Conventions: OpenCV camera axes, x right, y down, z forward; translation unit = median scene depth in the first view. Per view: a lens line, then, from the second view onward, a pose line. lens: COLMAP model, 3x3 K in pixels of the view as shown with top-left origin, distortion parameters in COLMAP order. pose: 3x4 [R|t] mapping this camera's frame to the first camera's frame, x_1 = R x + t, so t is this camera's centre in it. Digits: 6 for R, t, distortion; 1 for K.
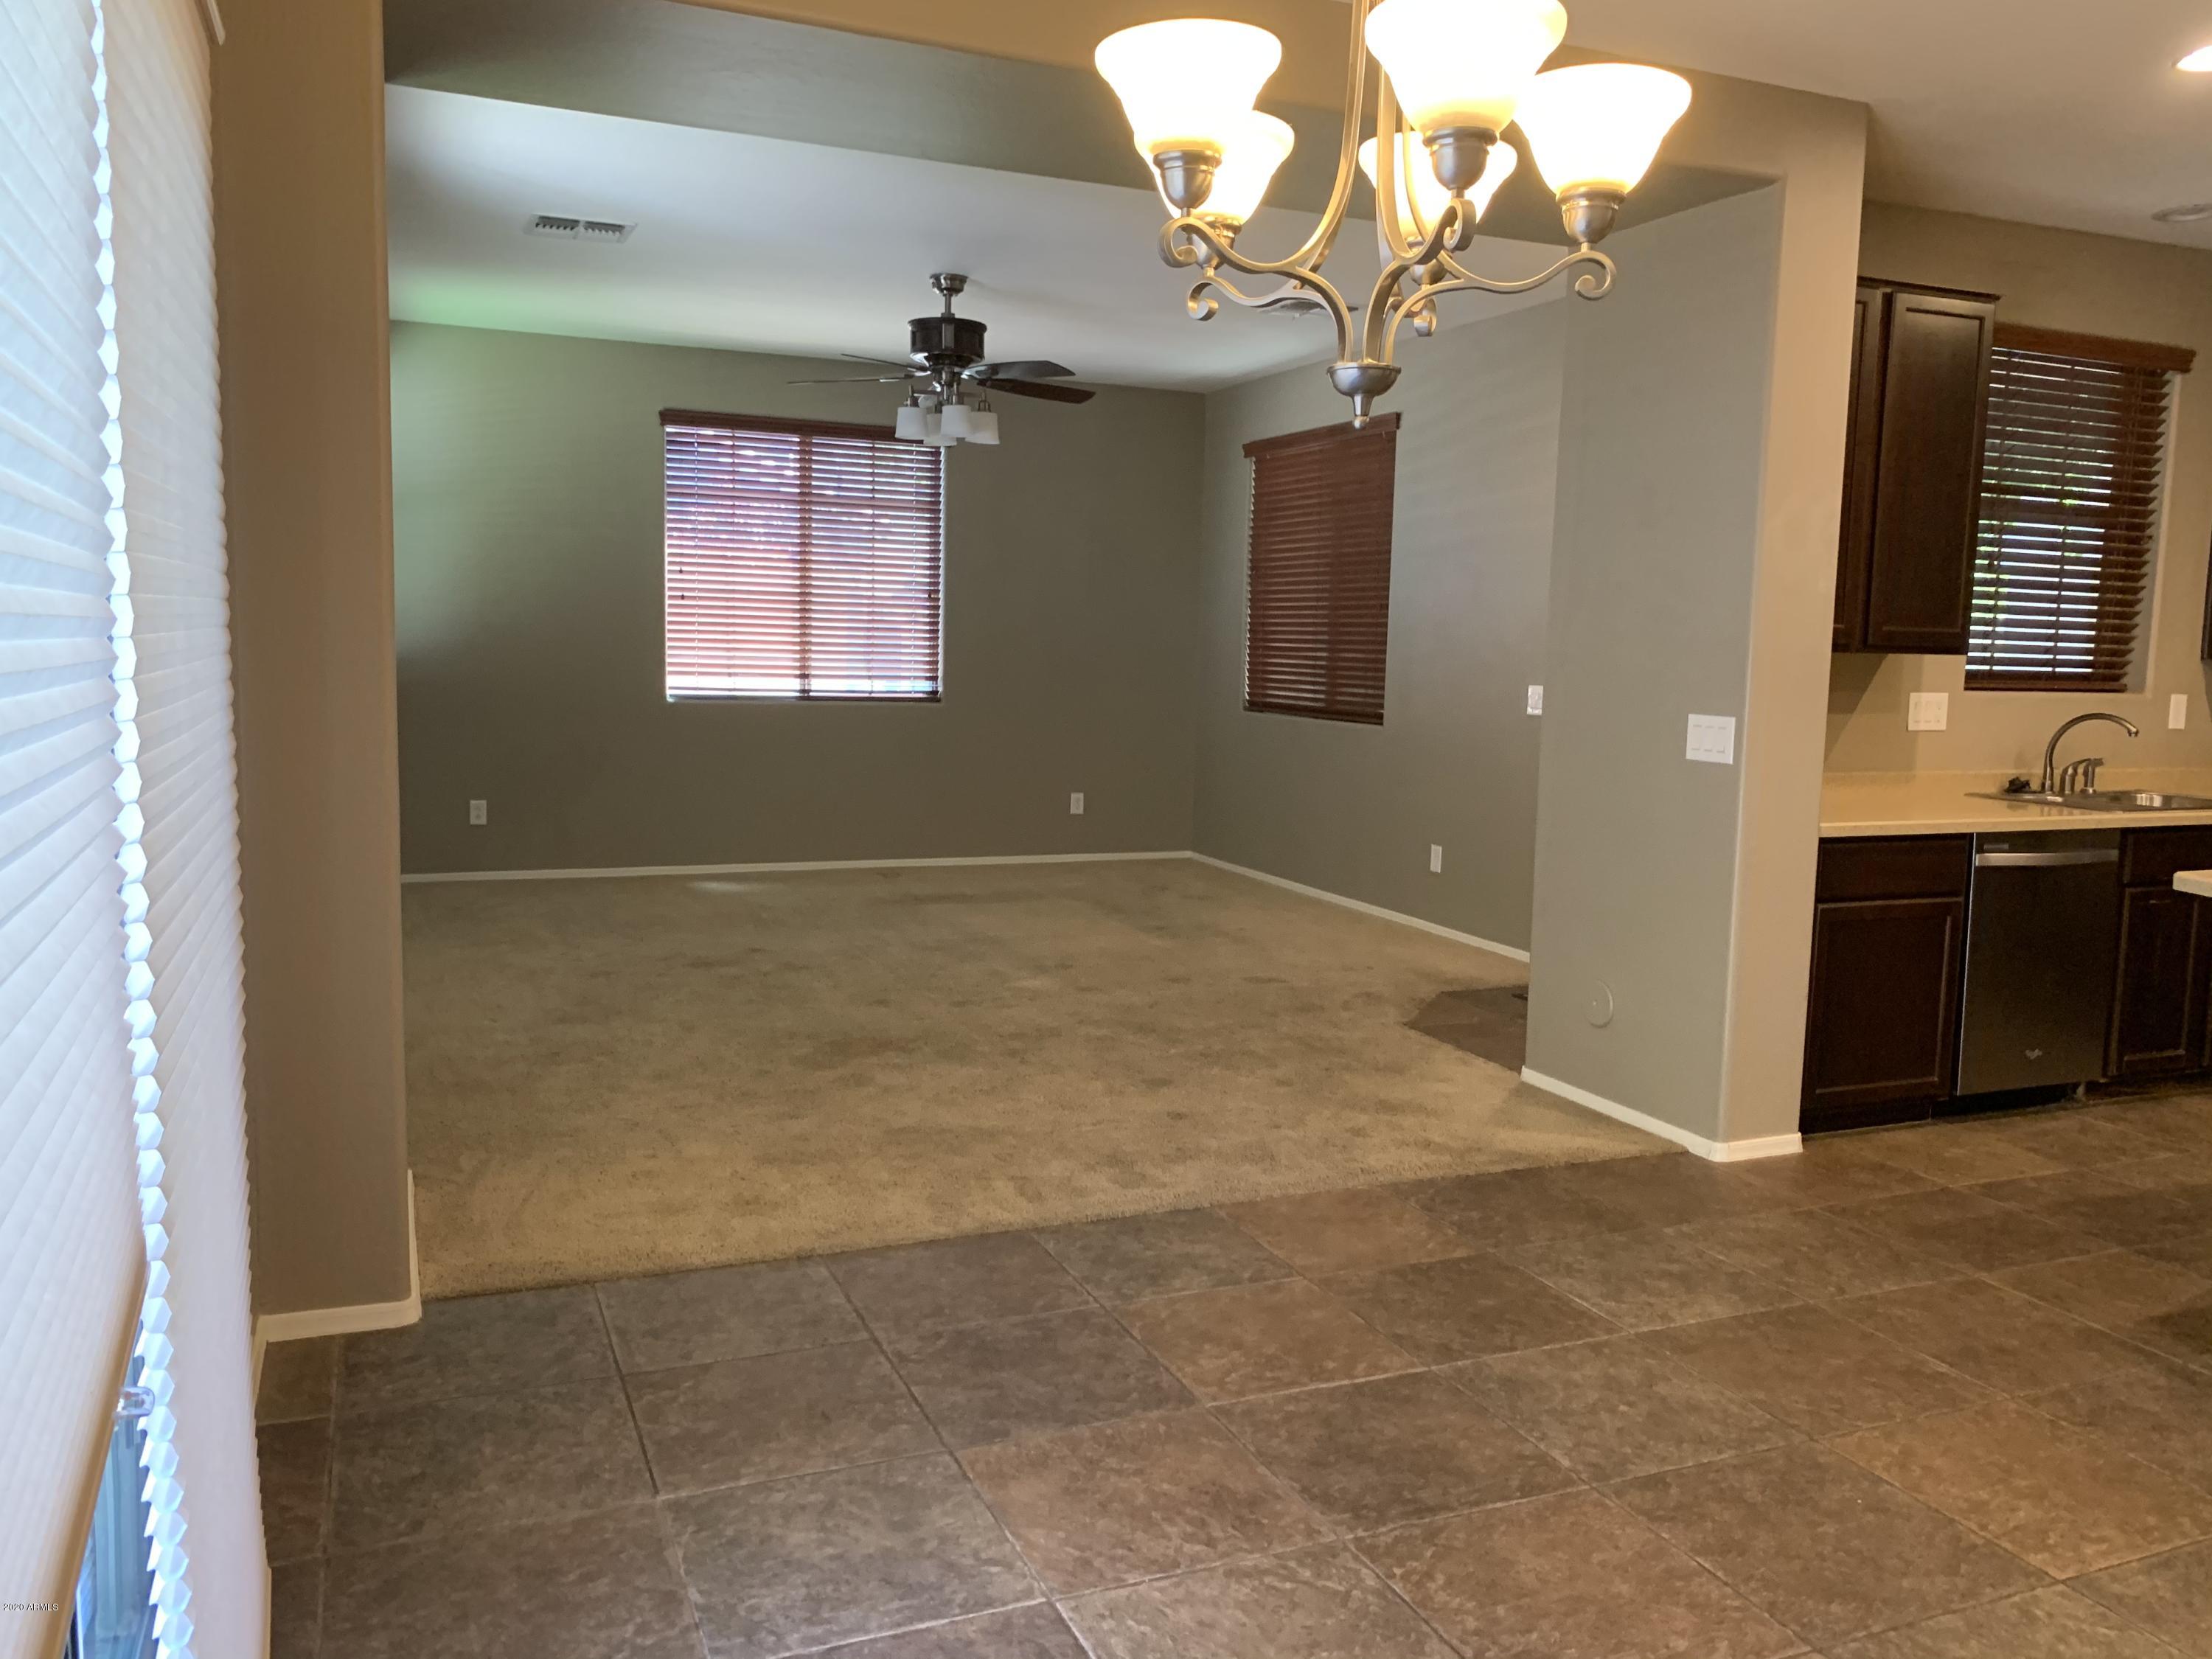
lens RADIAL K [[1693.8, 0, 1122.4], [0, 1693.8, 835.4], [0, 0, 1]] dist [0.044734, -0.039718]
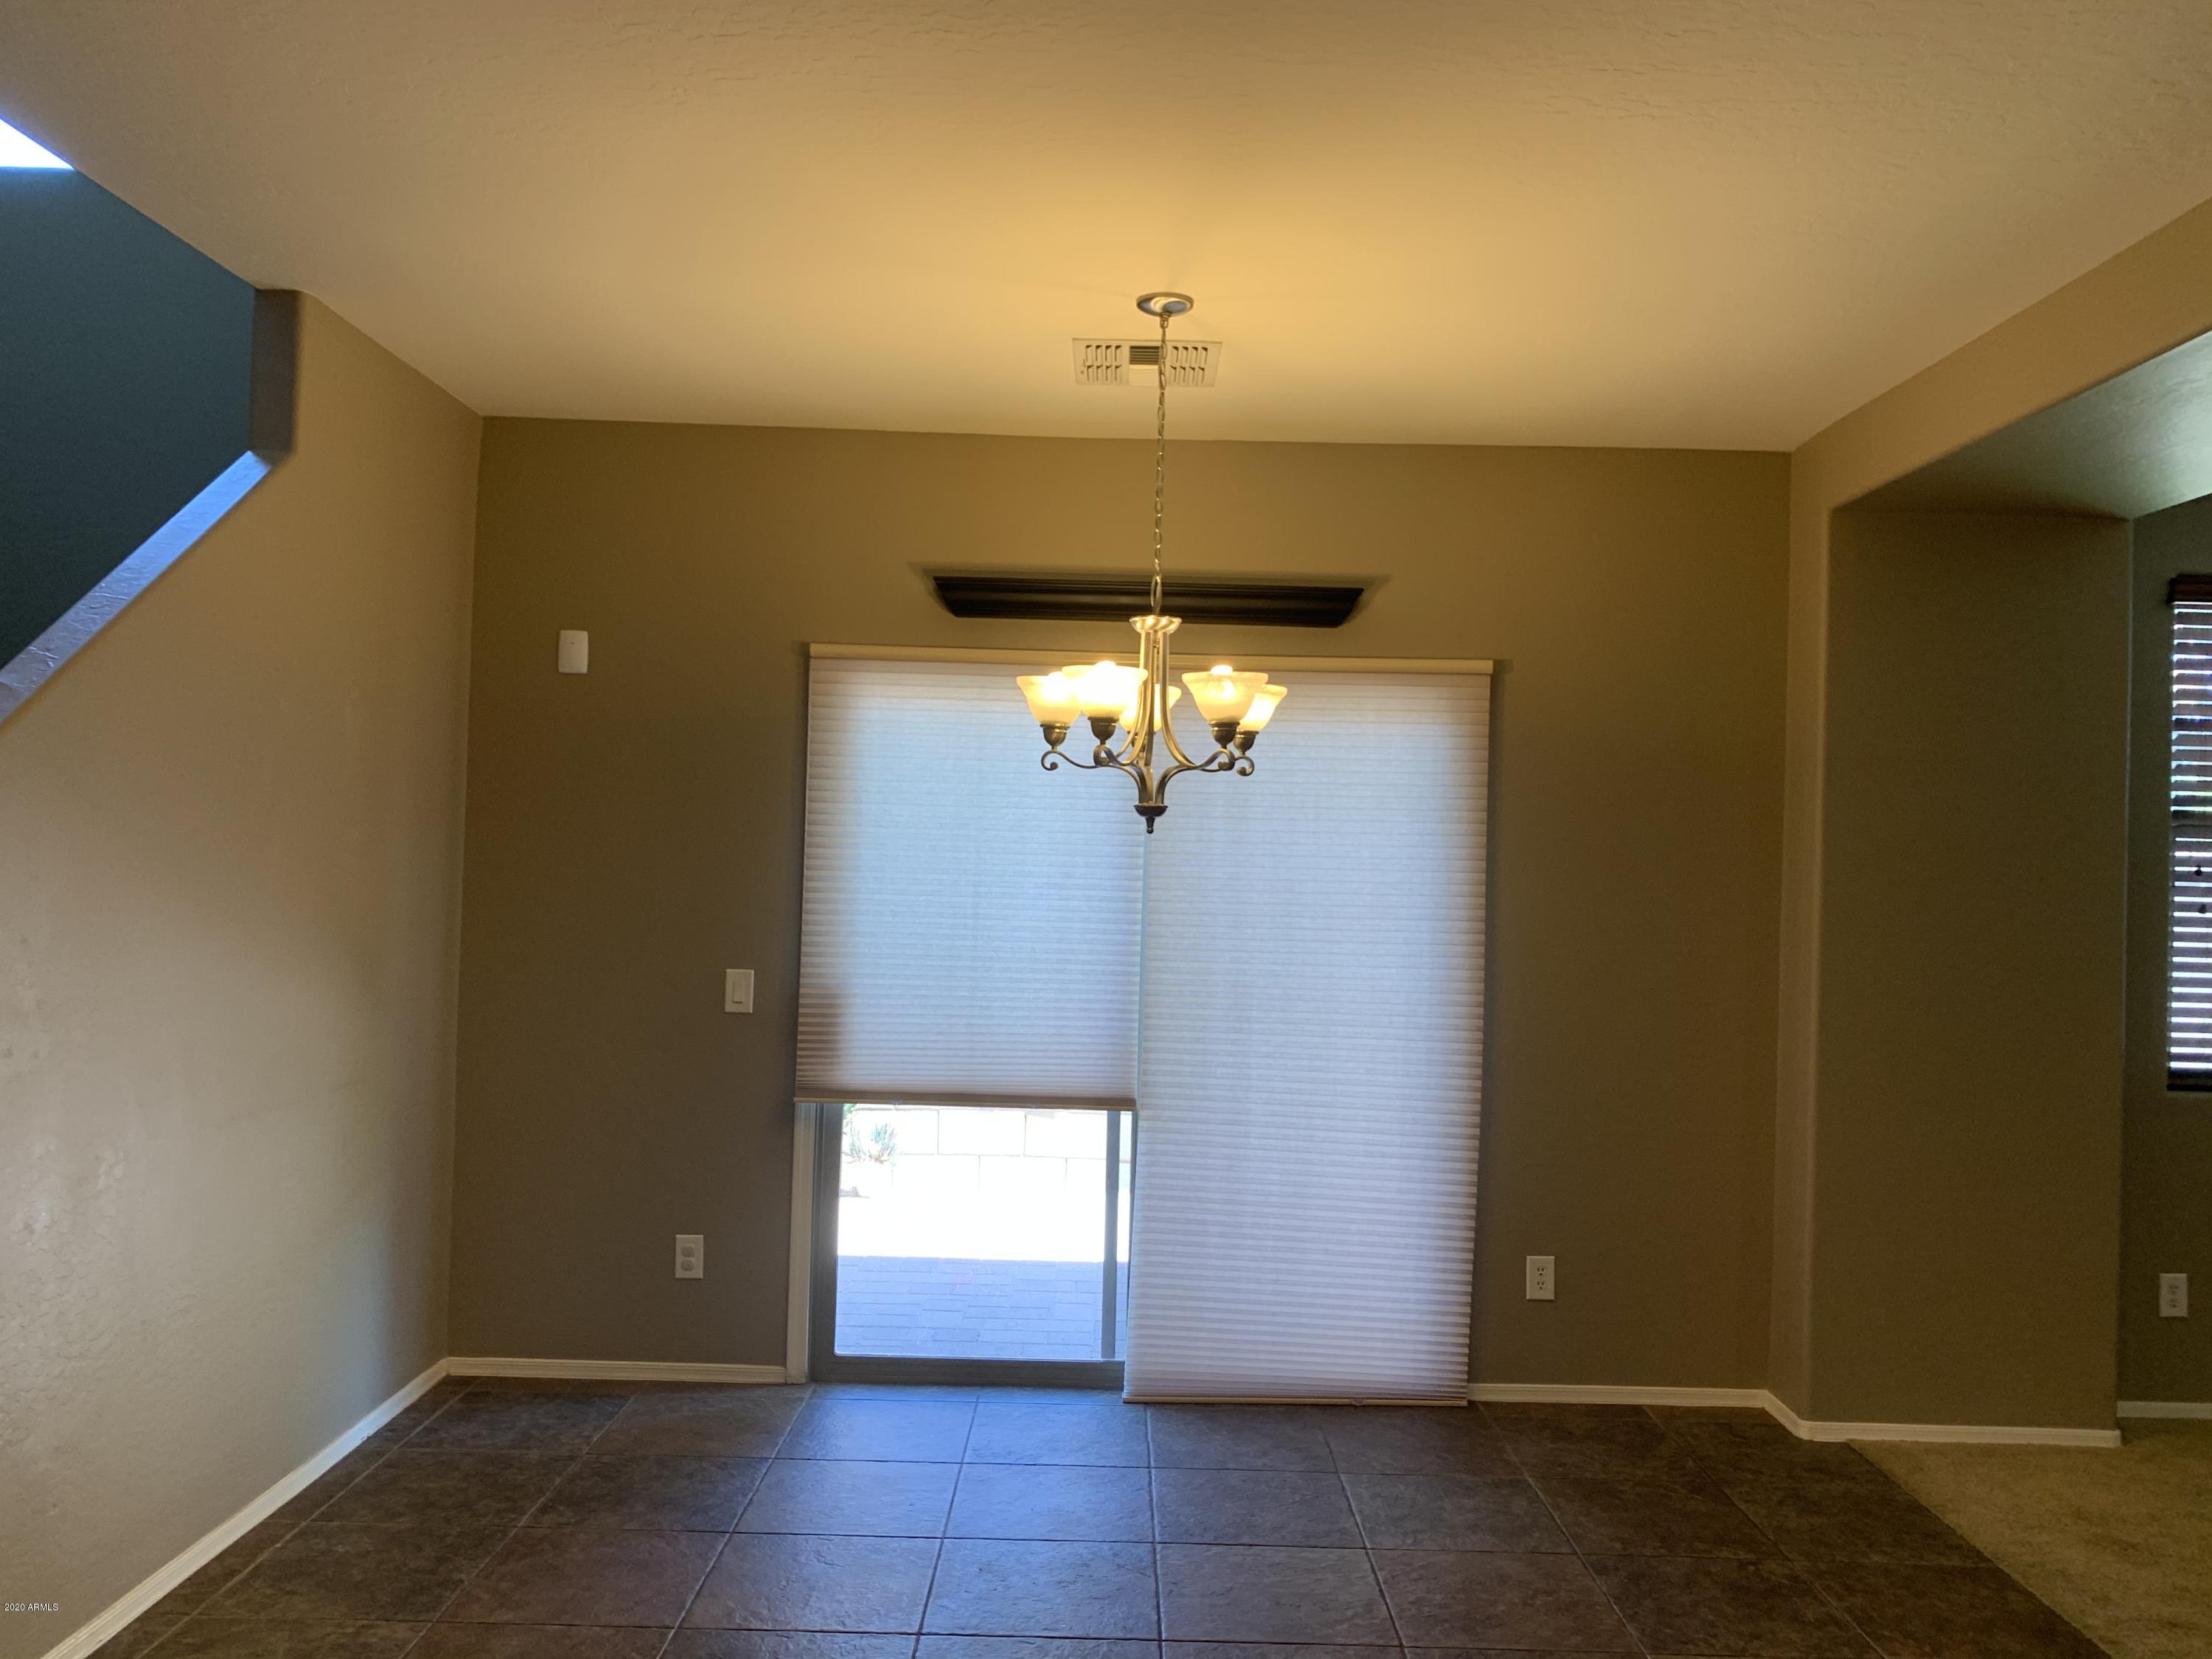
lens RADIAL K [[1693.8, 0, 1118.3], [0, 1693.8, 827.1], [0, 0, 1]] dist [0.044734, -0.039718]
pose [[-0.392755, -0.060165, -0.917673, 1.160837], [-0.143776, 0.989605, -0.003346, -0.132429], [0.908335, 0.130625, -0.397322, 1.002023]]
